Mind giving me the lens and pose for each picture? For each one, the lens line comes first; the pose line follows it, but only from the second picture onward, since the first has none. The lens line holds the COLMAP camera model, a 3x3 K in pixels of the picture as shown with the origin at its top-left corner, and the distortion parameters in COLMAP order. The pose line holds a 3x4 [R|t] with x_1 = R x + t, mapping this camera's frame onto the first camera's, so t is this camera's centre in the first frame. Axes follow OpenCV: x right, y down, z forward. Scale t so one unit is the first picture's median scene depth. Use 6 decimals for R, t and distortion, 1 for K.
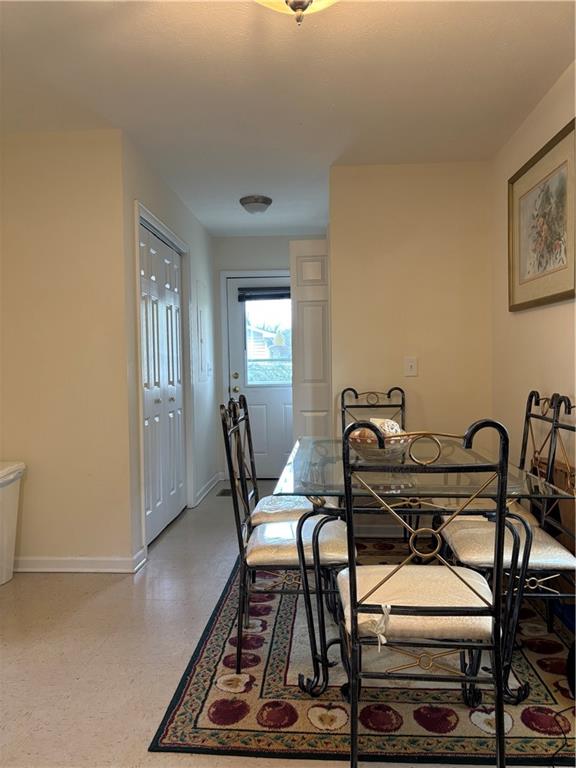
lens RADIAL K [[584.9, 0, 288.0], [0, 584.9, 384.0], [0, 0, 1]] dist [0.007504, 0.007993]
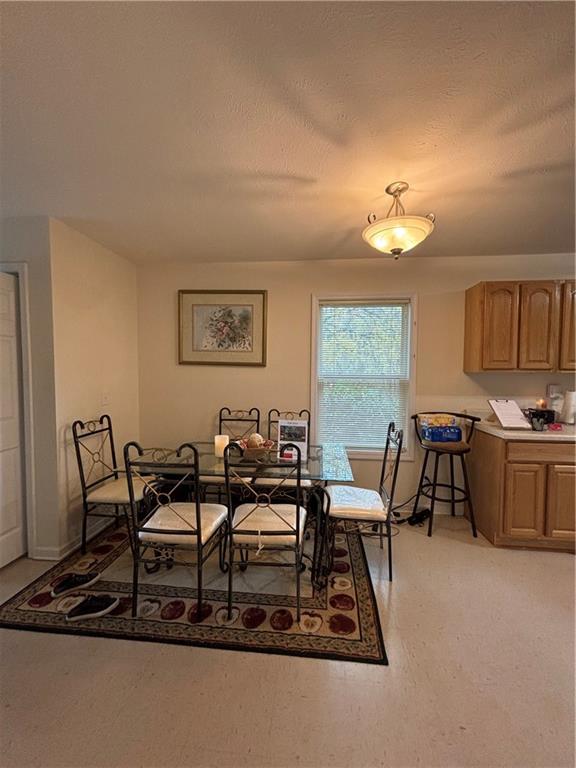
lens RADIAL K [[309.3, 0, 290.8], [0, 309.3, 382.2], [0, 0, 1]] dist [0.001050, 0.000010]
pose [[0.028034, -0.015535, 0.999486, -0.880904], [0.022774, 0.999630, 0.014898, -0.123349], [-0.999348, 0.022344, 0.028377, 1.013980]]
